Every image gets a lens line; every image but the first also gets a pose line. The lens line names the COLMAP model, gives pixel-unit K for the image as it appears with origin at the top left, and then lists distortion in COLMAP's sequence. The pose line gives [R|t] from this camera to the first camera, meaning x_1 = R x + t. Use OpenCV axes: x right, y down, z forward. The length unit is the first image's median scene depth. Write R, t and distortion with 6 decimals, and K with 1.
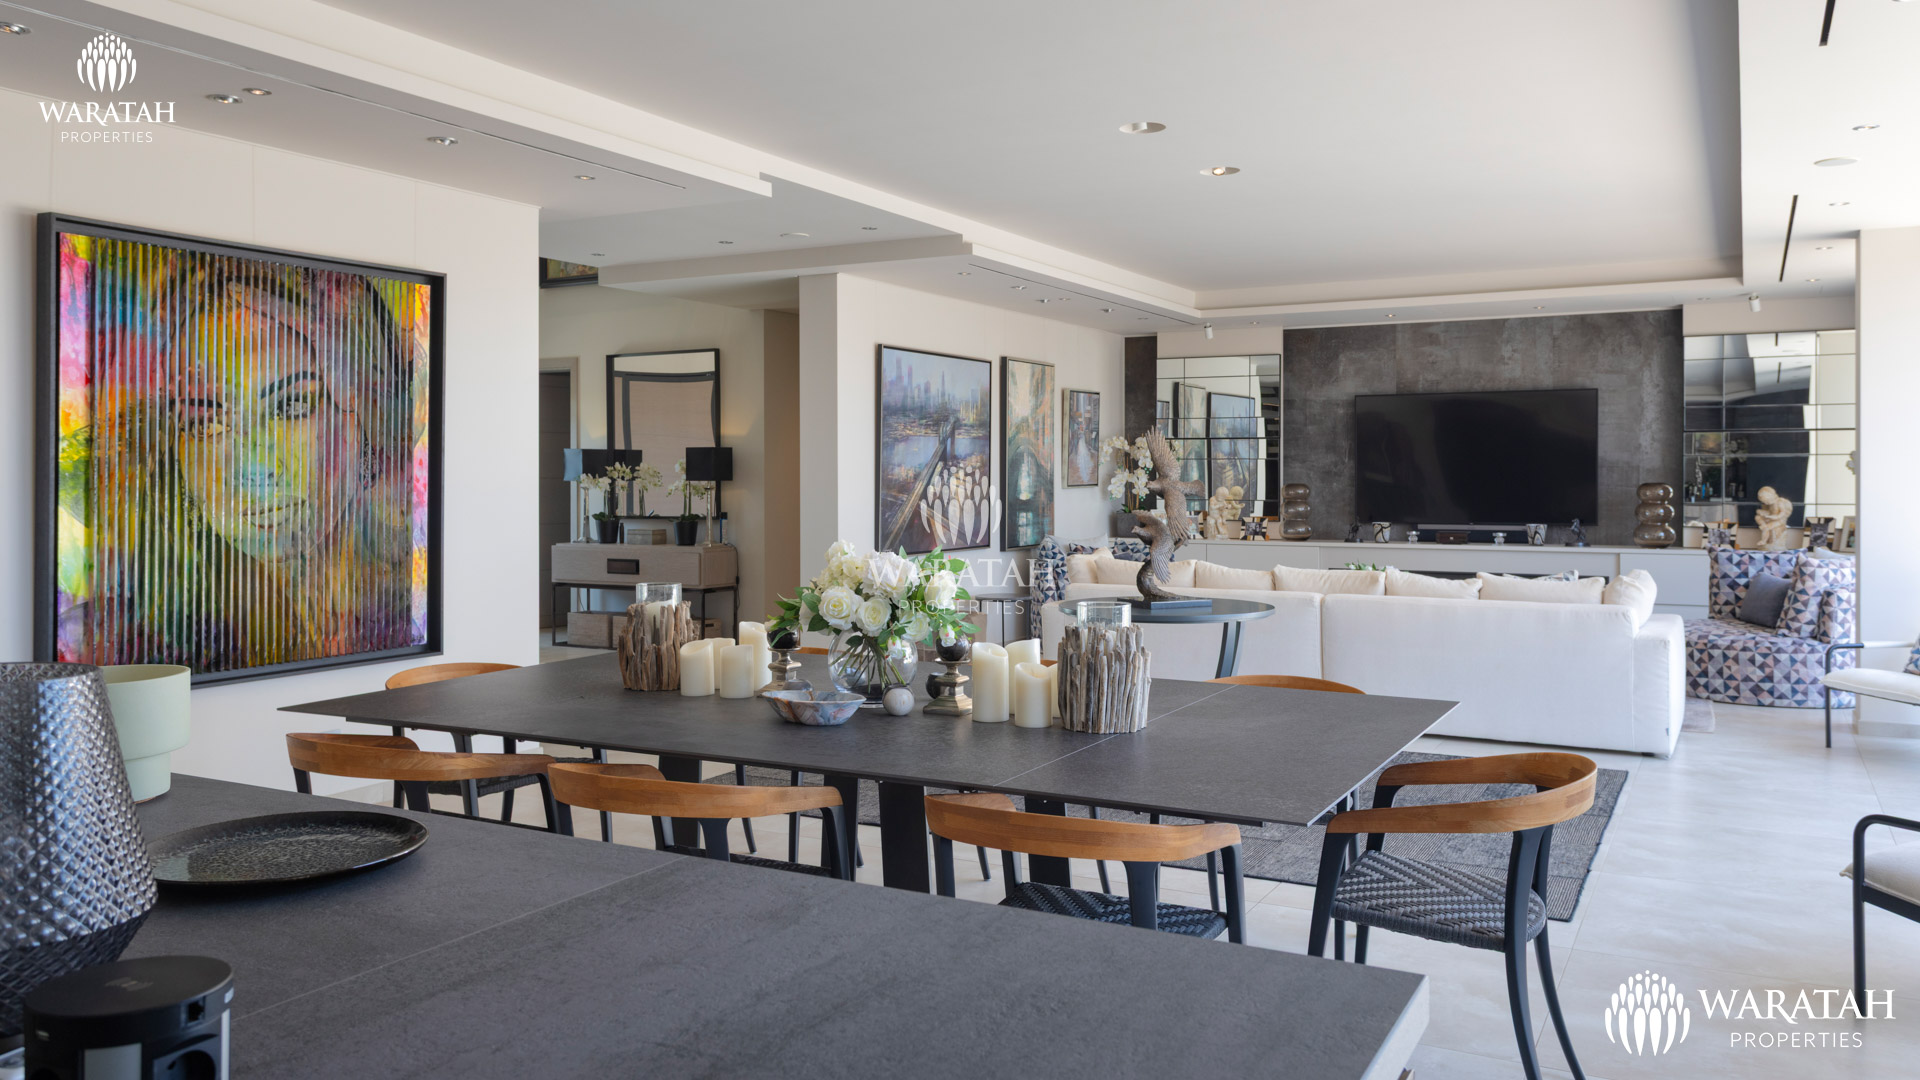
lens RADIAL K [[1461.8, 0, 1017.2], [0, 1461.8, 480.9], [0, 0, 1]] dist [-0.031117, 0.014562]
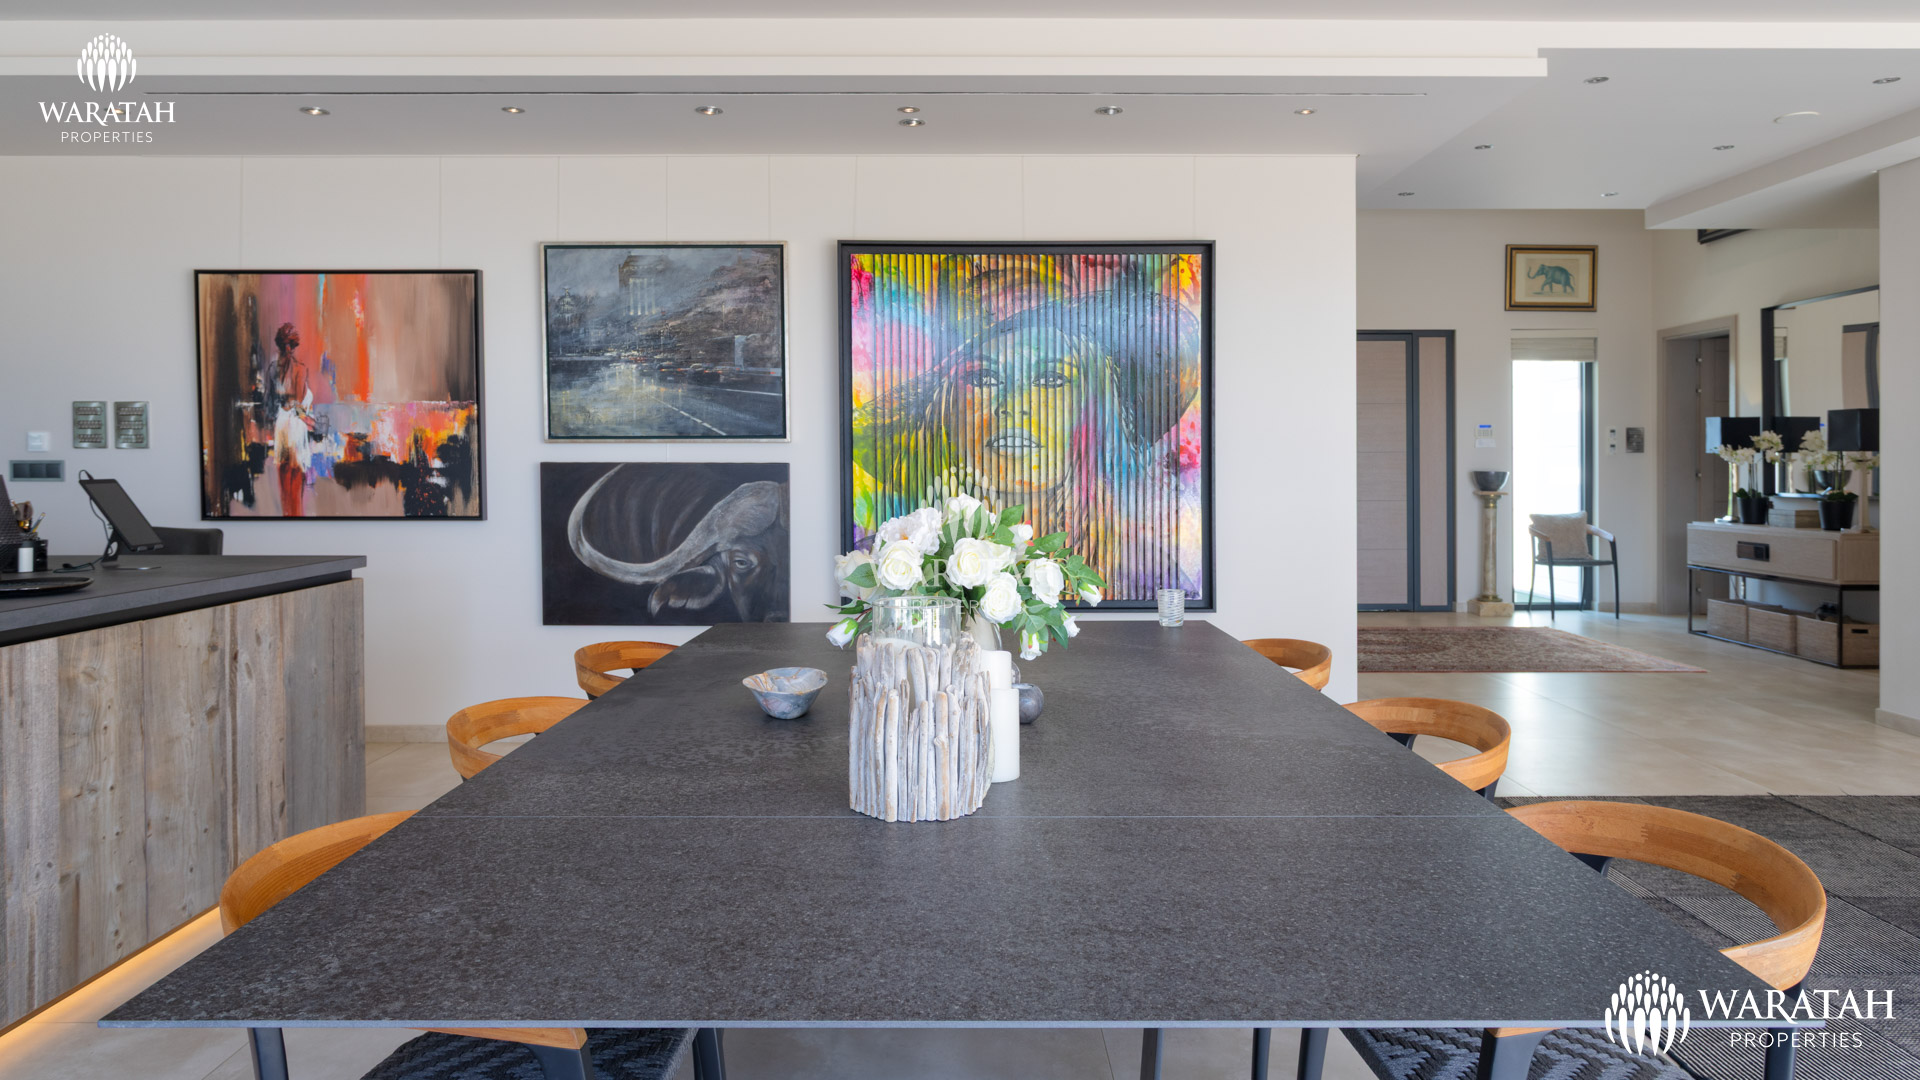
lens RADIAL K [[1225.2, 0, 935.4], [0, 1225.2, 483.9], [0, 0, 1]] dist [-0.007456, -0.000712]
pose [[0.441844, 0.016731, -0.896936, 0.297655], [-0.003246, 0.999849, 0.017052, 0.014990], [0.897086, -0.004623, 0.441831, 0.446354]]
